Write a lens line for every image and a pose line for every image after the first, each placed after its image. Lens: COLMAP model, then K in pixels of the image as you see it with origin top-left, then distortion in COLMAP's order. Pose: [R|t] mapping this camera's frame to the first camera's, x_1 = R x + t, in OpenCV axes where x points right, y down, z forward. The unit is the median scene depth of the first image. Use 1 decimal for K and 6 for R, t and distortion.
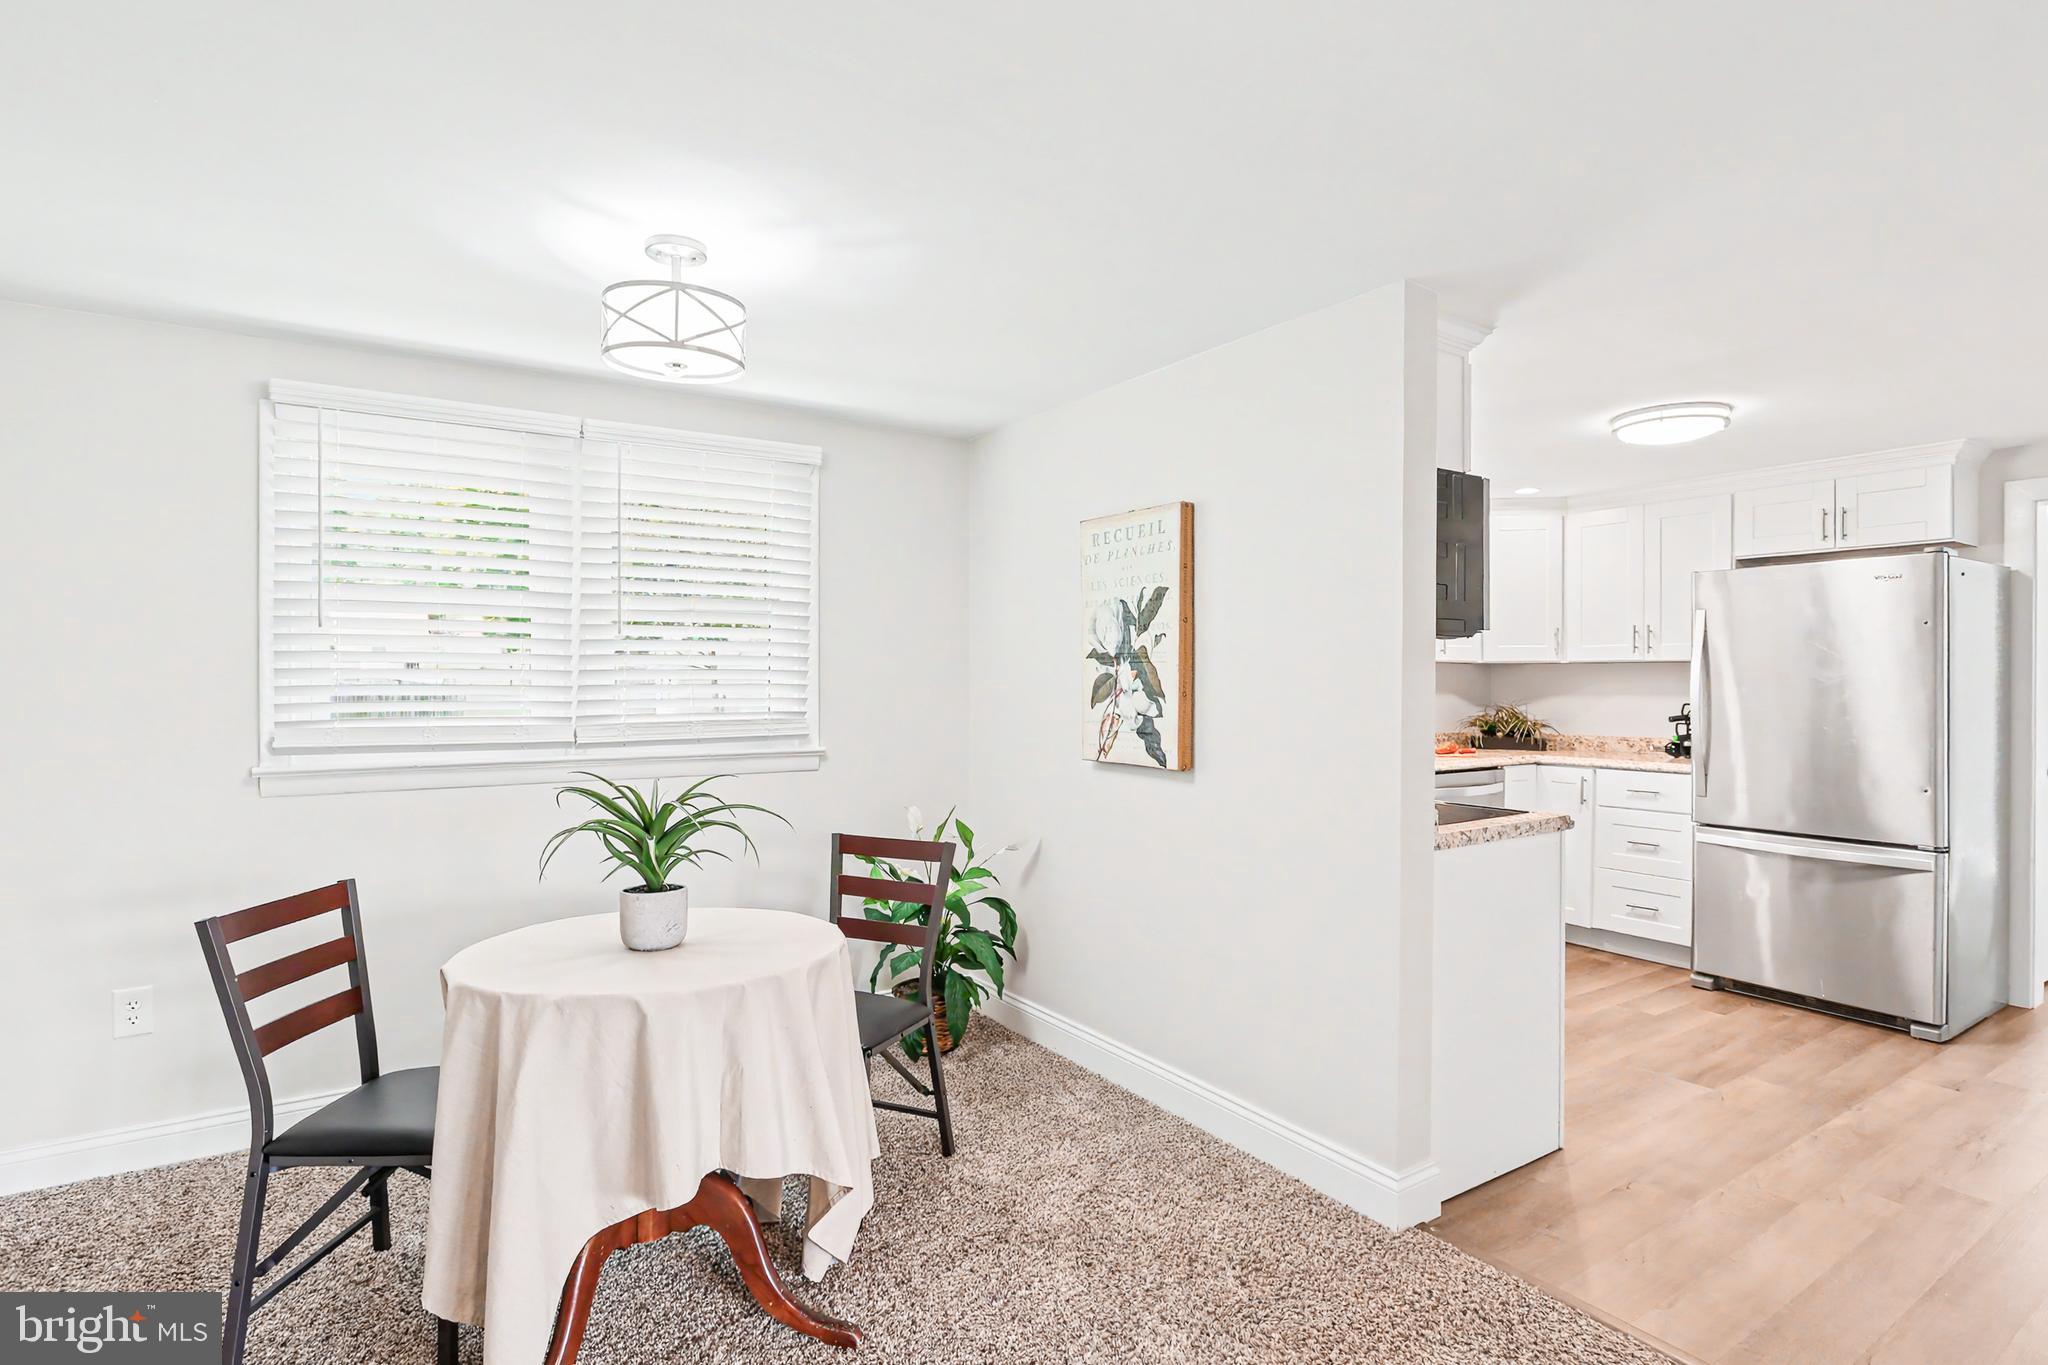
lens RADIAL K [[1031.9, 0, 1041.4], [0, 1031.9, 683.5], [0, 0, 1]] dist [0.001020, -0.001357]
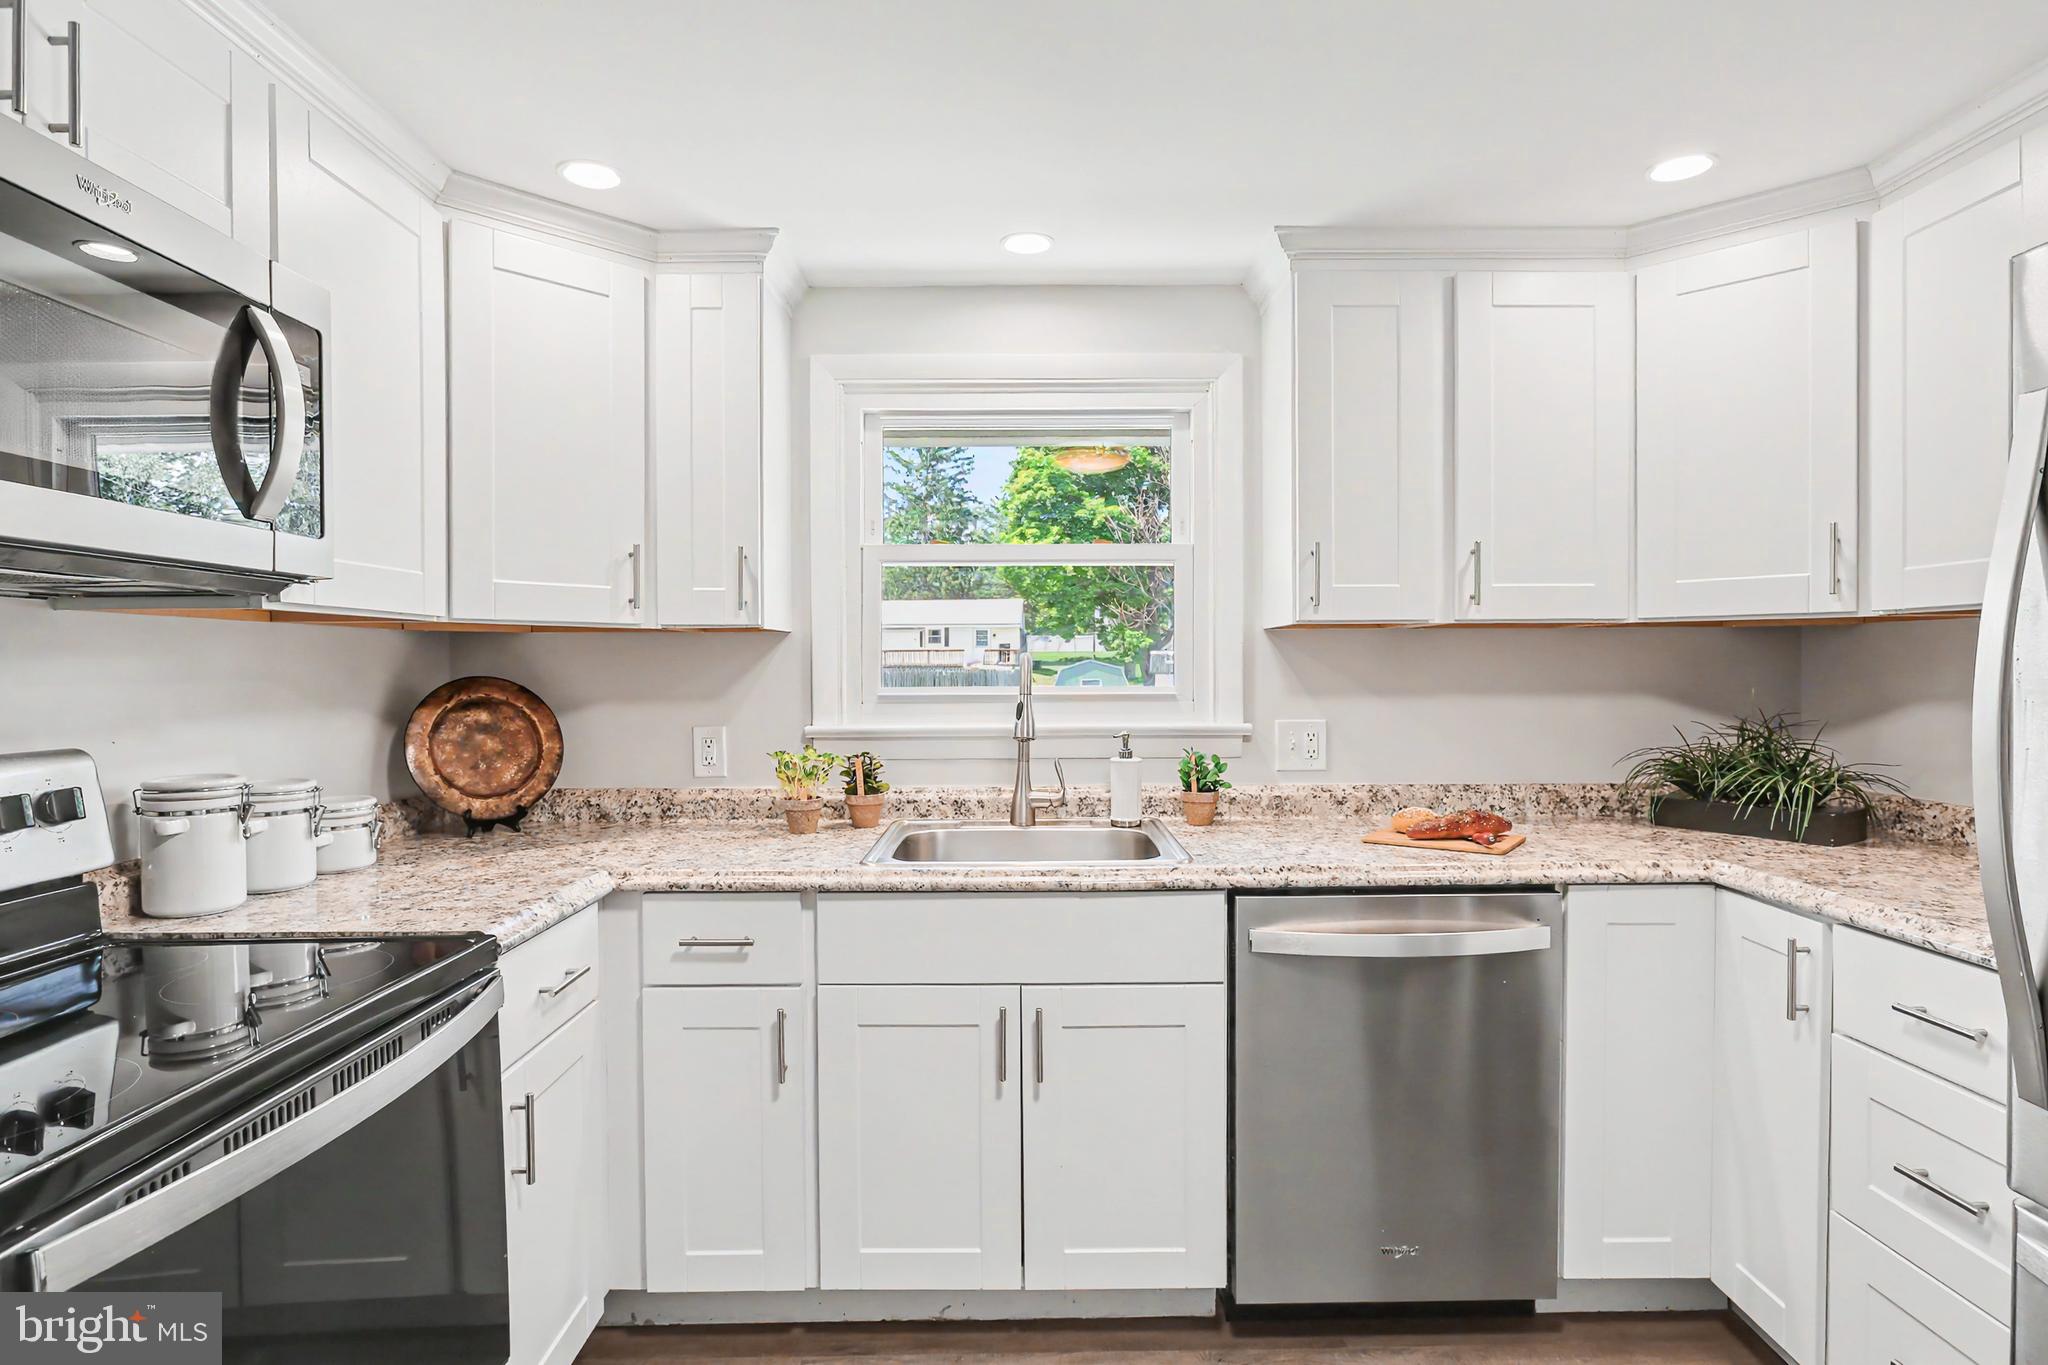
lens RADIAL K [[1083.5, 0, 1034.0], [0, 1083.5, 679.2], [0, 0, 1]] dist [-0.014155, 0.005647]
pose [[0.832541, -0.000593, -0.553963, 0.573279], [0.005615, 0.999957, 0.007369, -0.002034], [0.553935, -0.009246, 0.832509, 0.622652]]
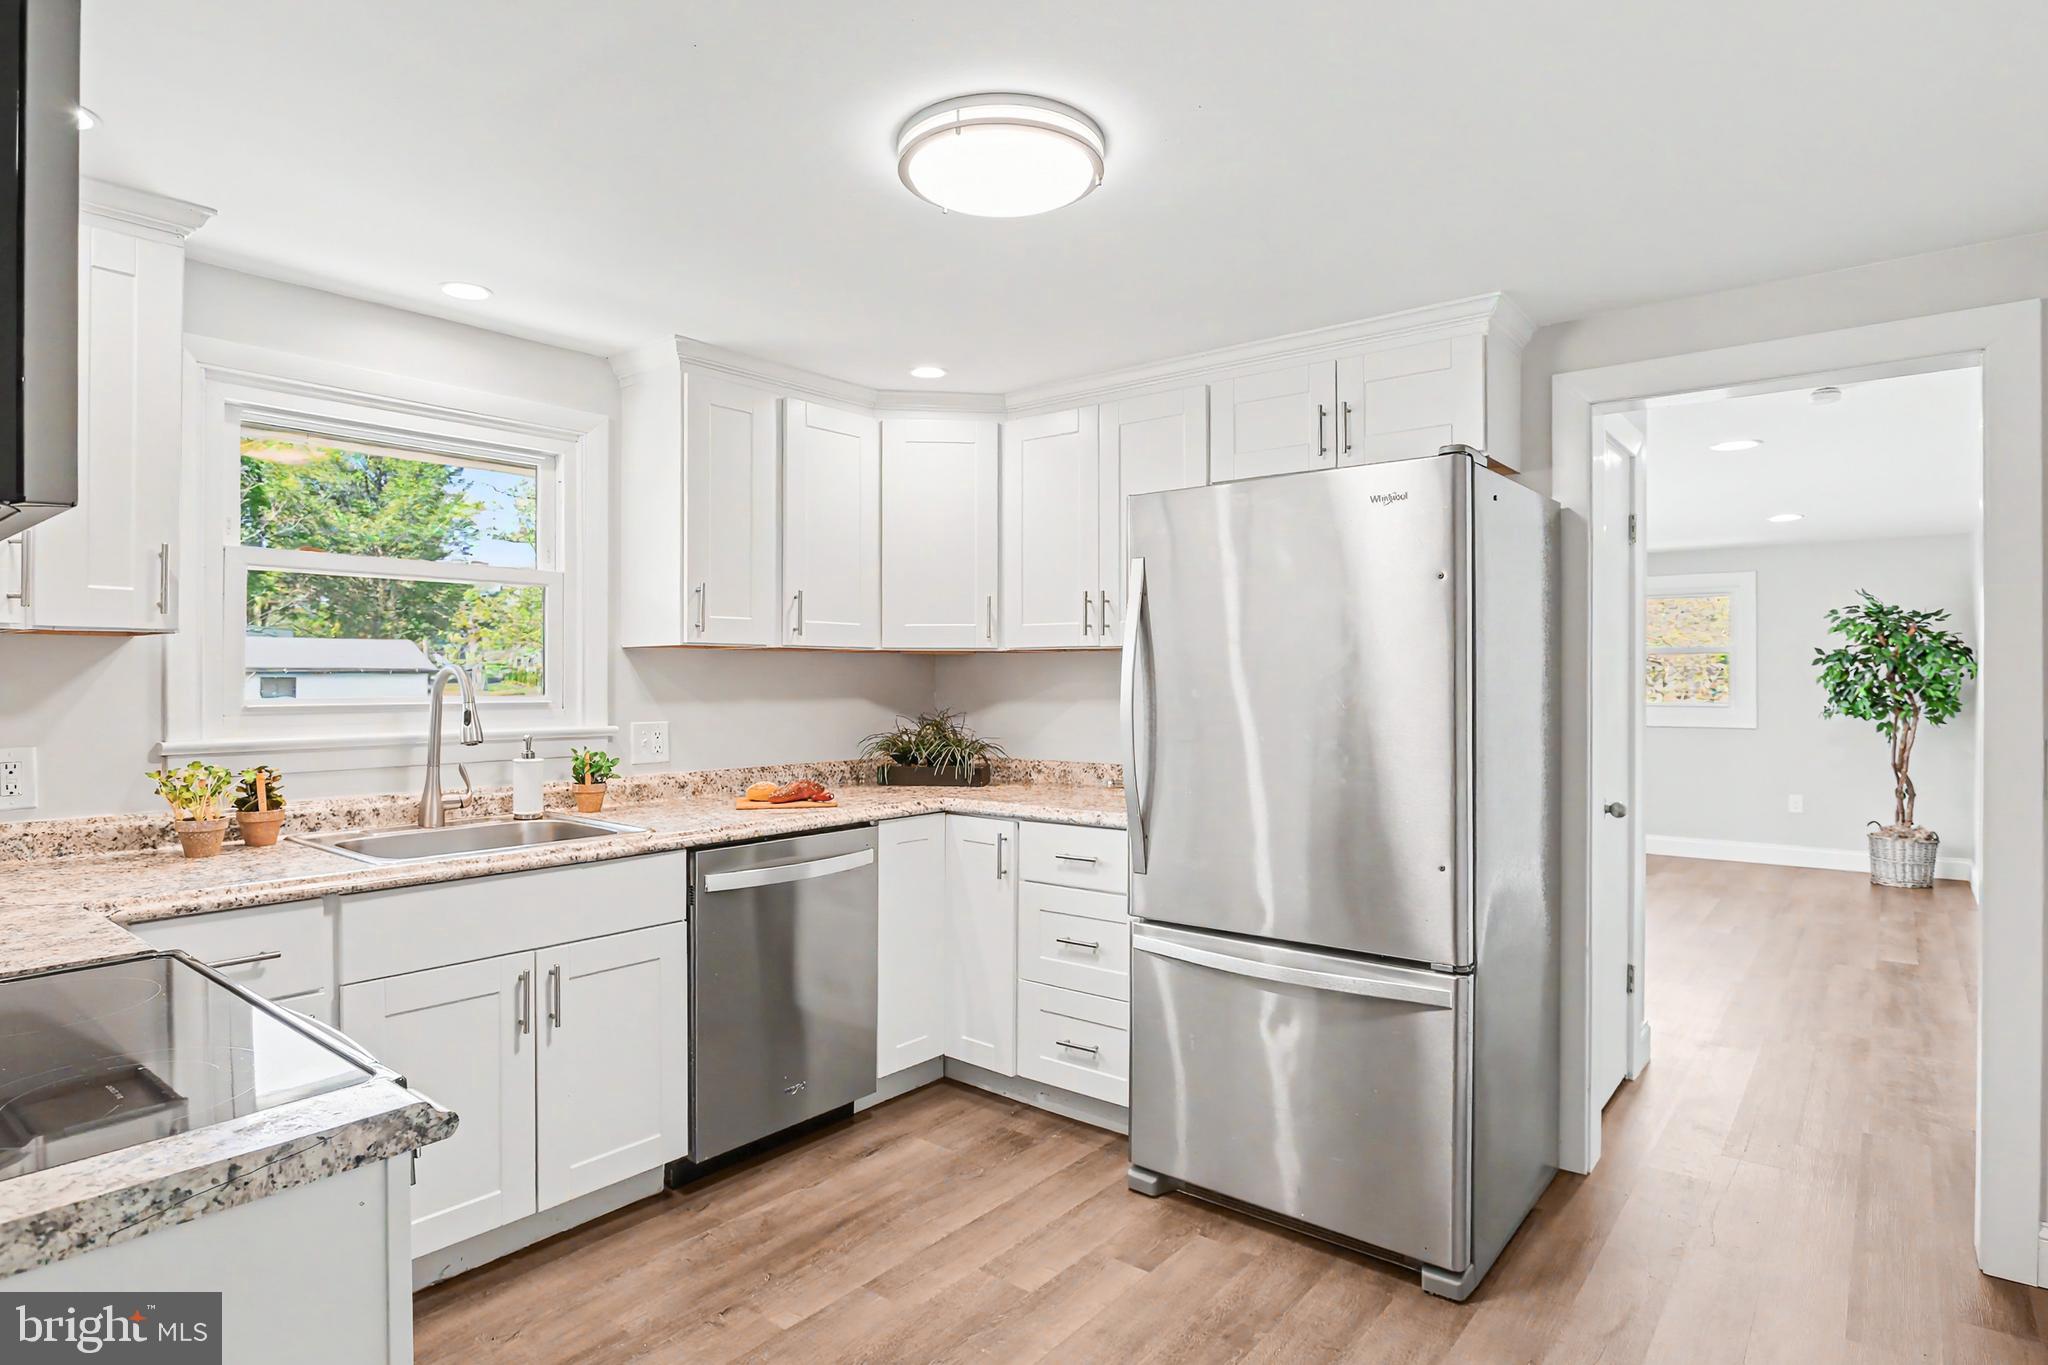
lens RADIAL K [[1083.5, 0, 1037.4], [0, 1083.5, 682.0], [0, 0, 1]] dist [-0.014155, 0.005647]
pose [[0.955703, -0.004588, 0.294296, 0.398050], [0.004644, 0.999989, 0.000511, -0.000682], [-0.294295, 0.000879, 0.955714, 0.419703]]
